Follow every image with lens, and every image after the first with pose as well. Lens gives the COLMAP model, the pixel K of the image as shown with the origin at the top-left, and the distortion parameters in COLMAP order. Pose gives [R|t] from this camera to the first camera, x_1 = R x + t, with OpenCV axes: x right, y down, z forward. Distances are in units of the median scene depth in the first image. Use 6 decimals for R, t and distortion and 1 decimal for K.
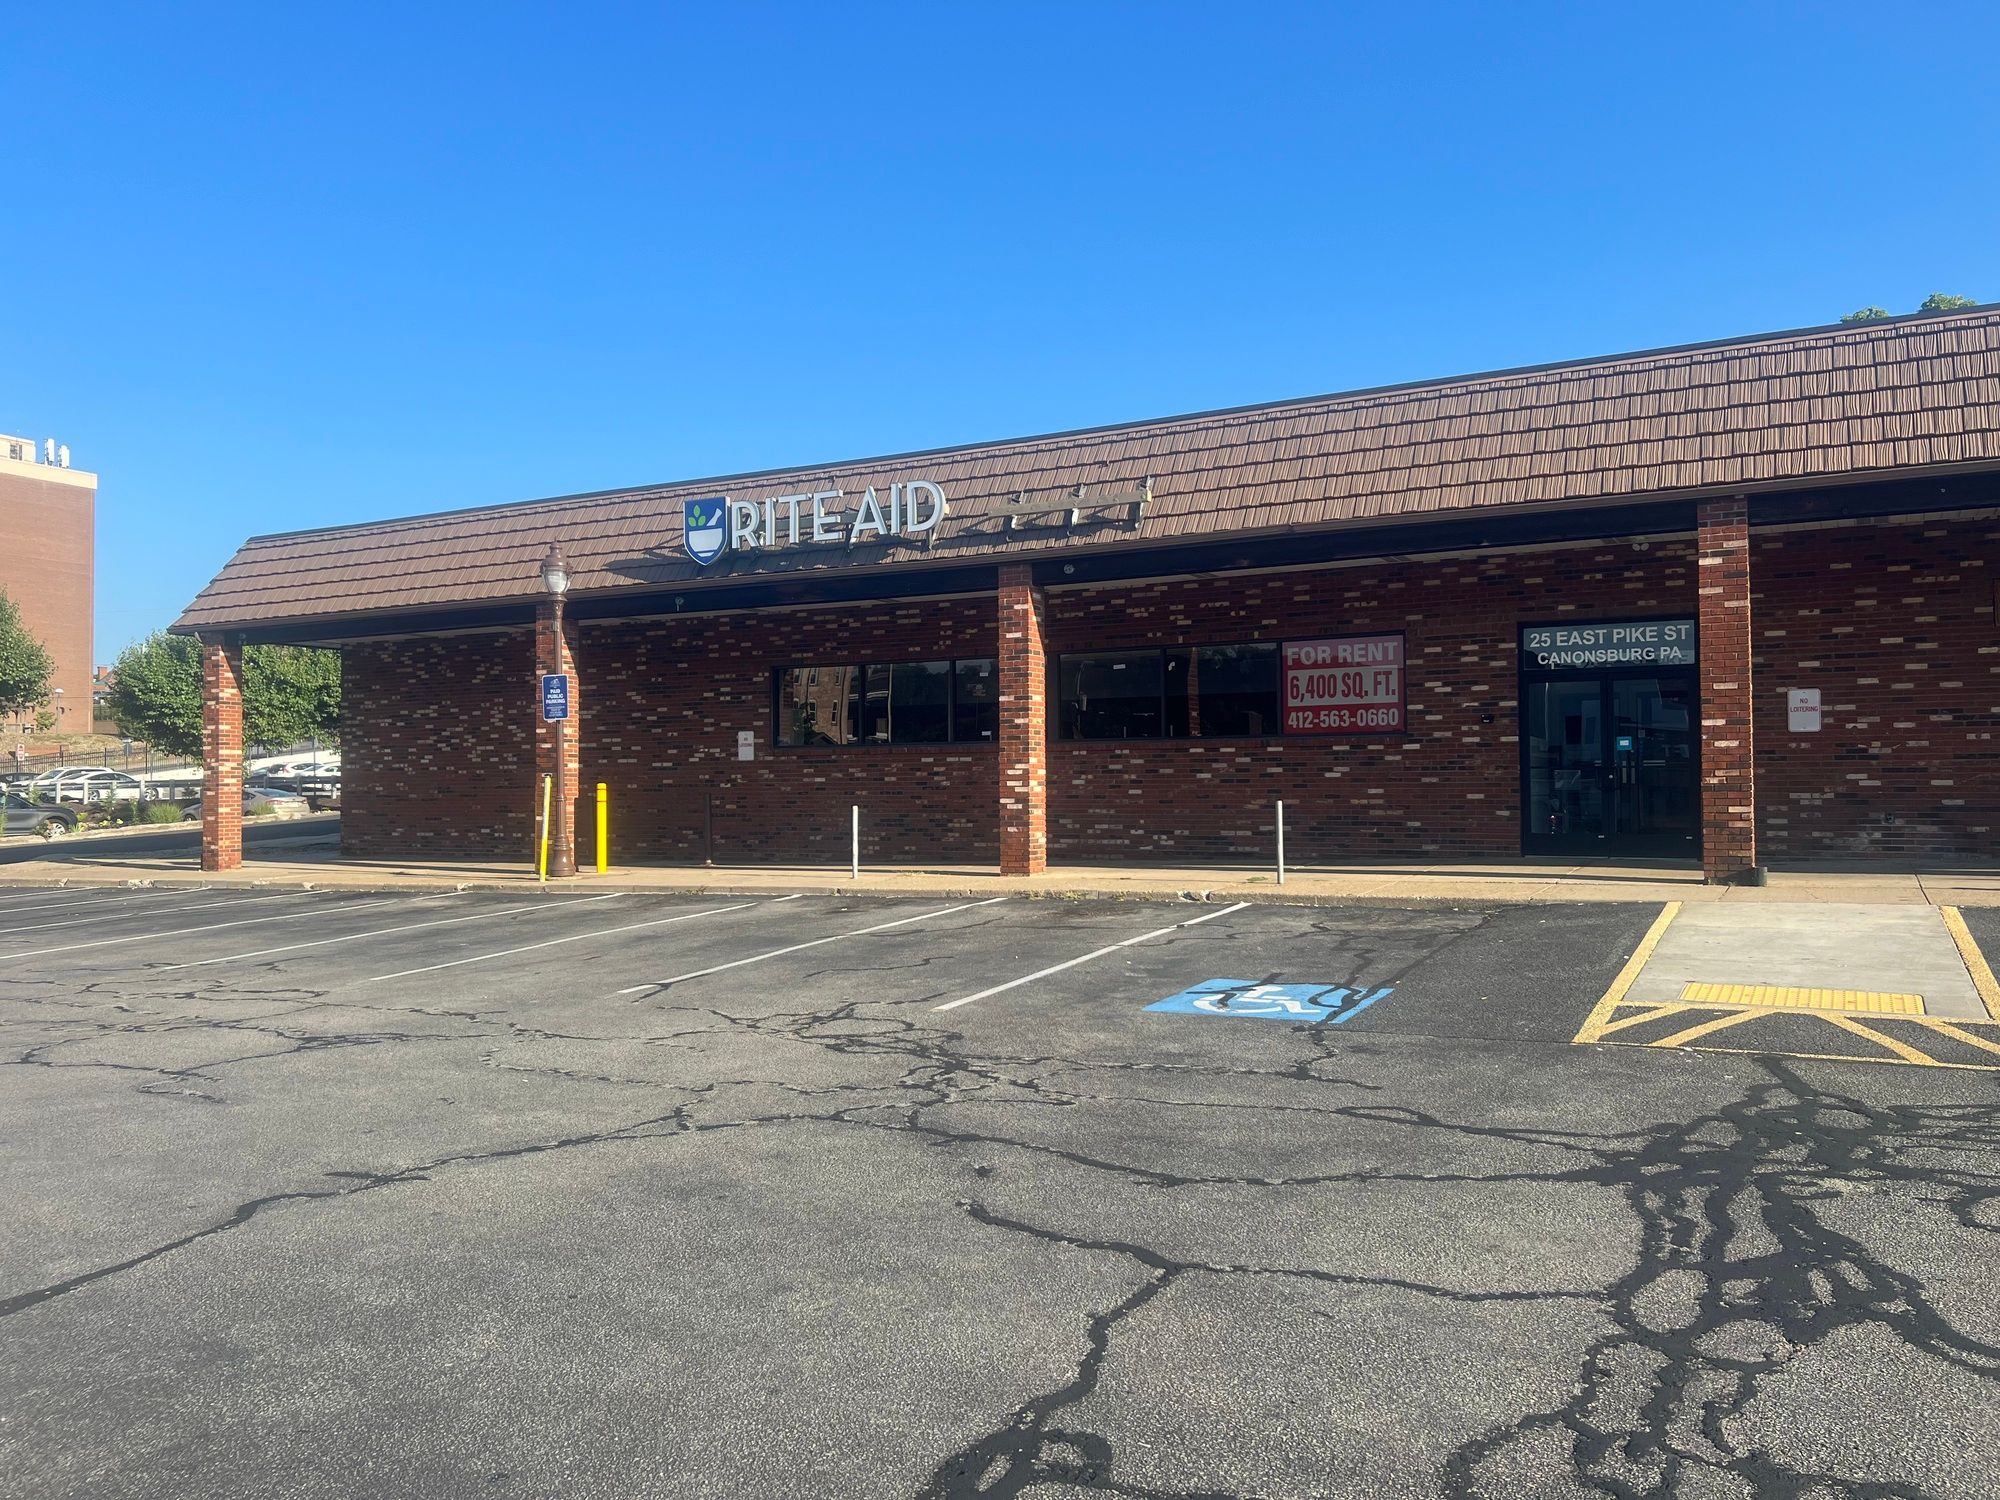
lens RADIAL K [[1536.7, 0, 985.4], [0, 1536.7, 751.0], [0, 0, 1]] dist [0.042765, -0.050143]
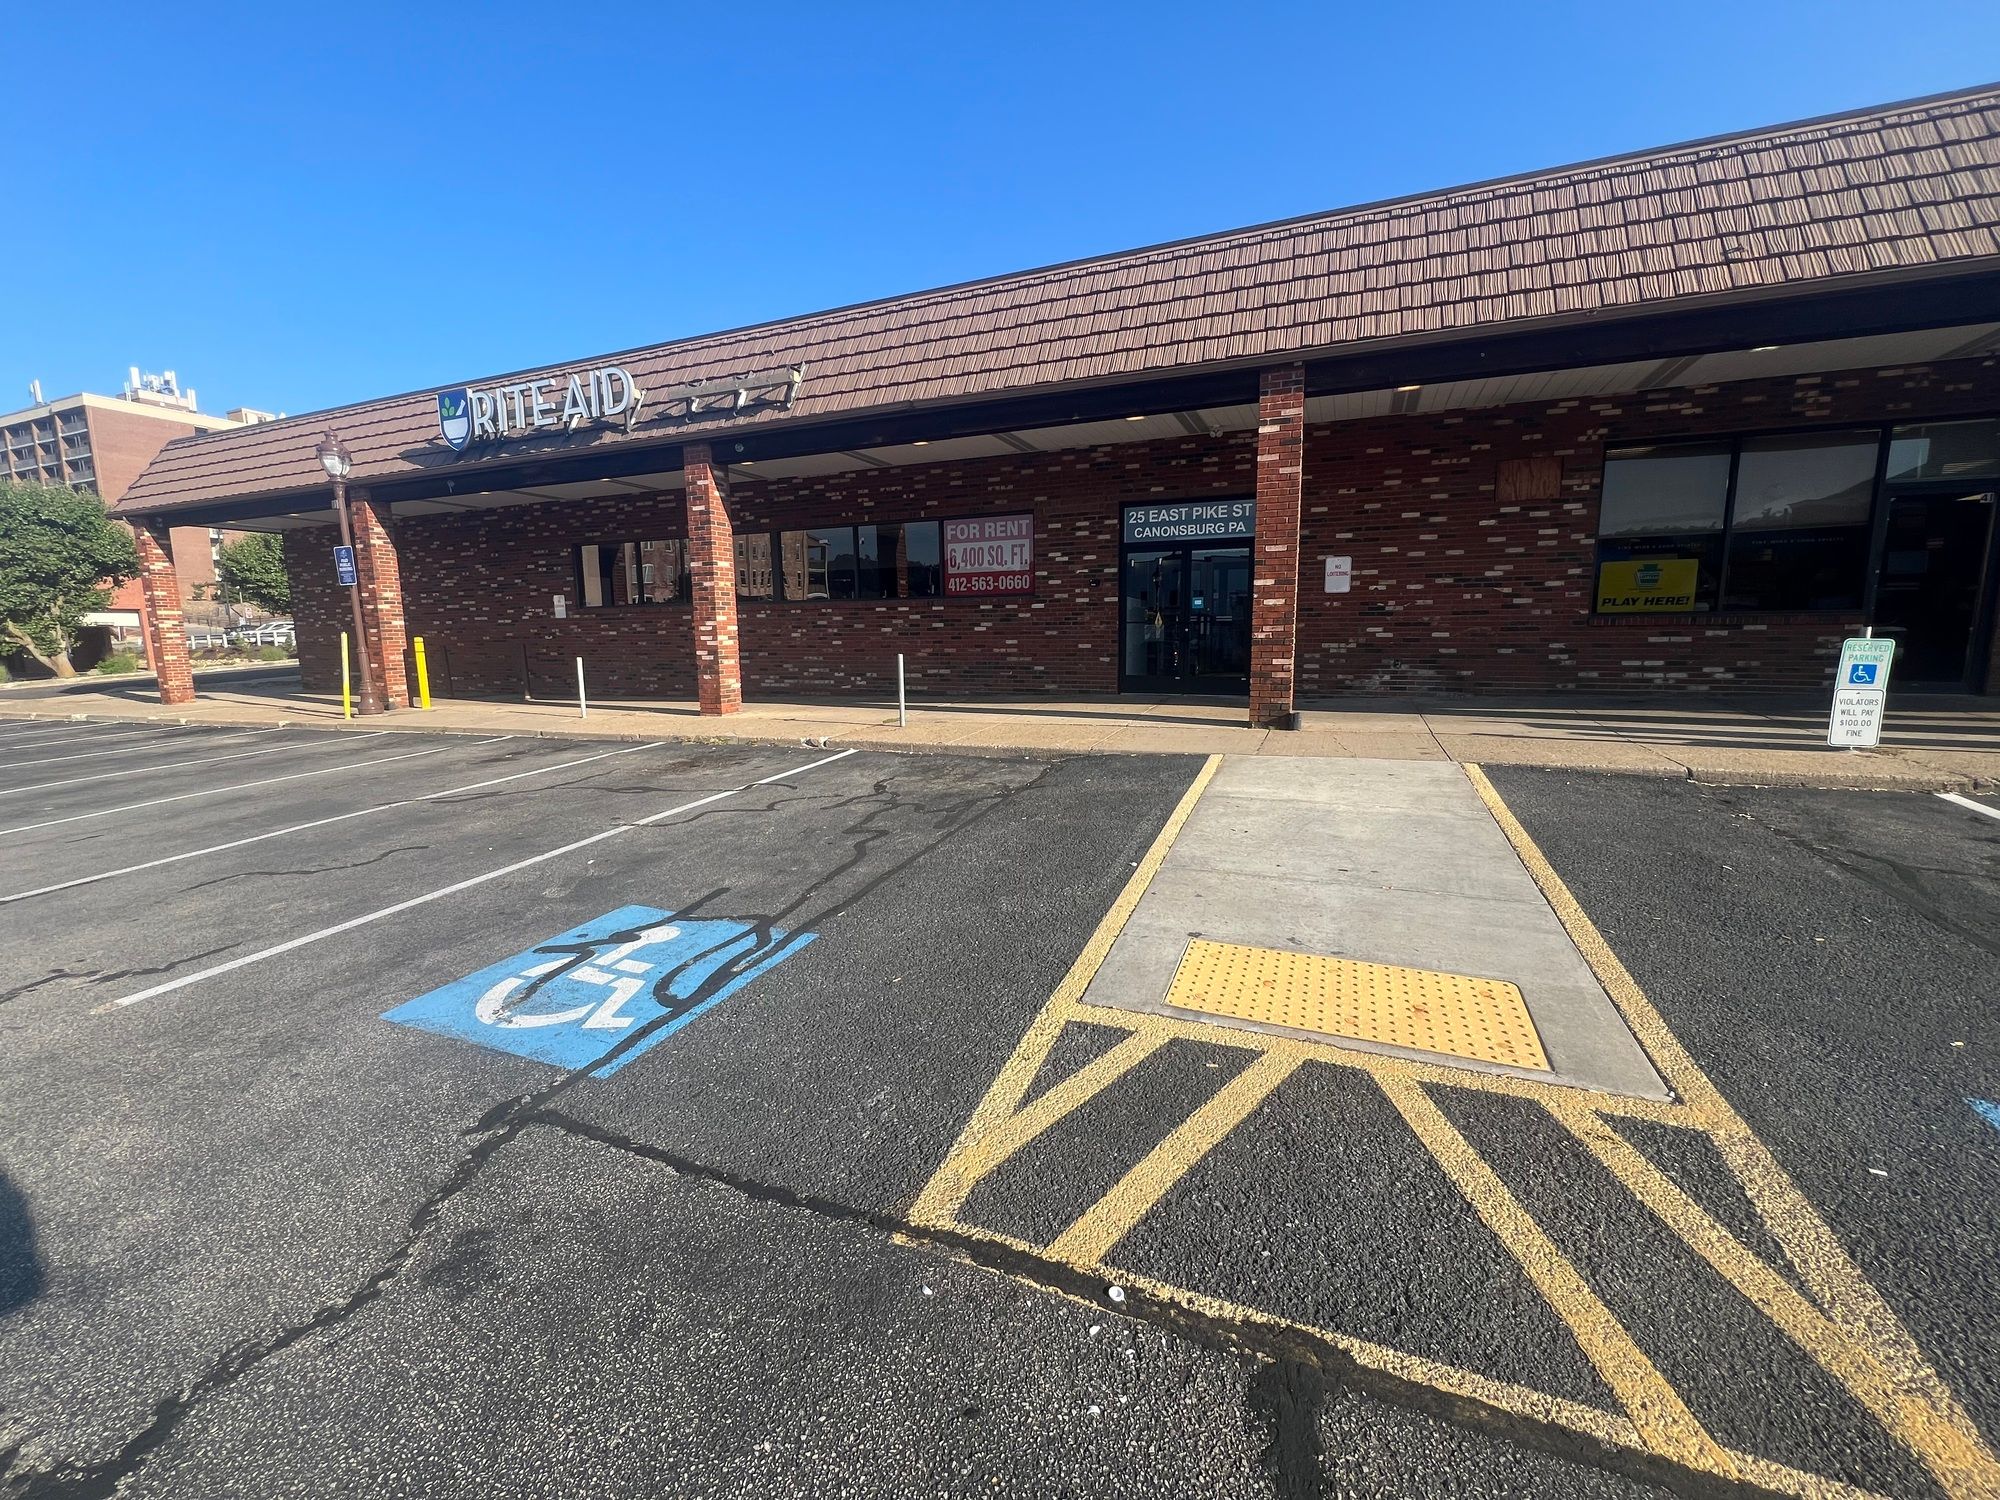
lens RADIAL K [[795.1, 0, 1006.9], [0, 795.1, 745.1], [0, 0, 1]] dist [-0.002737, -0.000076]
pose [[0.993226, -0.021411, 0.114212, 0.187777], [0.002060, 0.985968, 0.166919, 0.000876], [-0.116183, -0.165553, 0.979333, 0.379342]]
